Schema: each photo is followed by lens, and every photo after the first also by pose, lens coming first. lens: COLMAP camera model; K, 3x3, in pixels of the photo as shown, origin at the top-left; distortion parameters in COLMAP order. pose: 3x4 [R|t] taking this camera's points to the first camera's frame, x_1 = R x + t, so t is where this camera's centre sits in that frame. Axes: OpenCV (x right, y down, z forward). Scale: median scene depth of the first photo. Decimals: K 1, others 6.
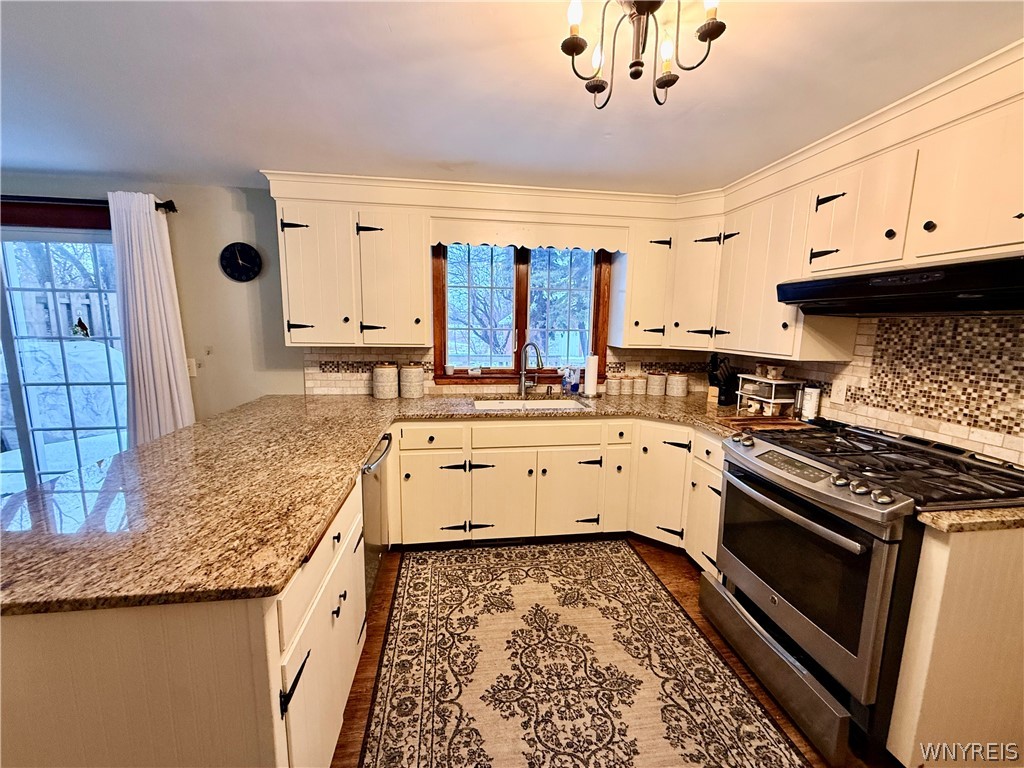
lens RADIAL K [[406.8, 0, 510.0], [0, 406.8, 382.7], [0, 0, 1]] dist [-0.000921, -0.000180]
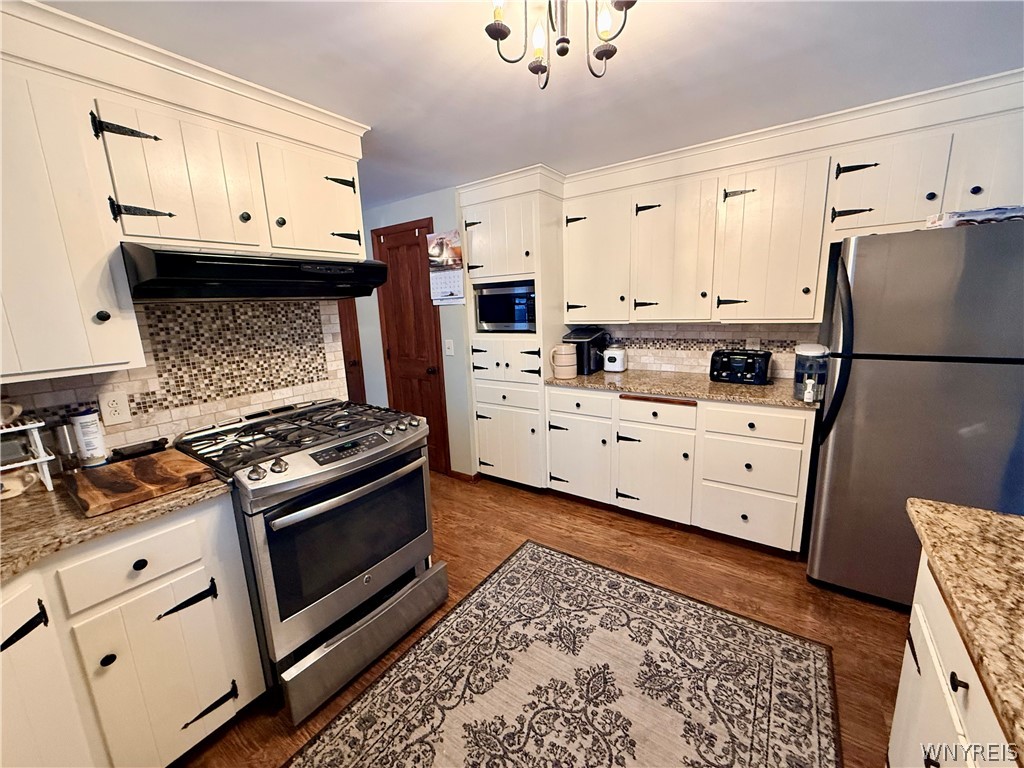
lens RADIAL K [[406.8, 0, 510.4], [0, 406.8, 383.6], [0, 0, 1]] dist [-0.000921, -0.000180]
pose [[-0.733682, -0.117595, 0.669241, -0.205142], [0.126681, 0.943971, 0.304747, -0.167080], [-0.667580, 0.308368, -0.677677, 1.126877]]
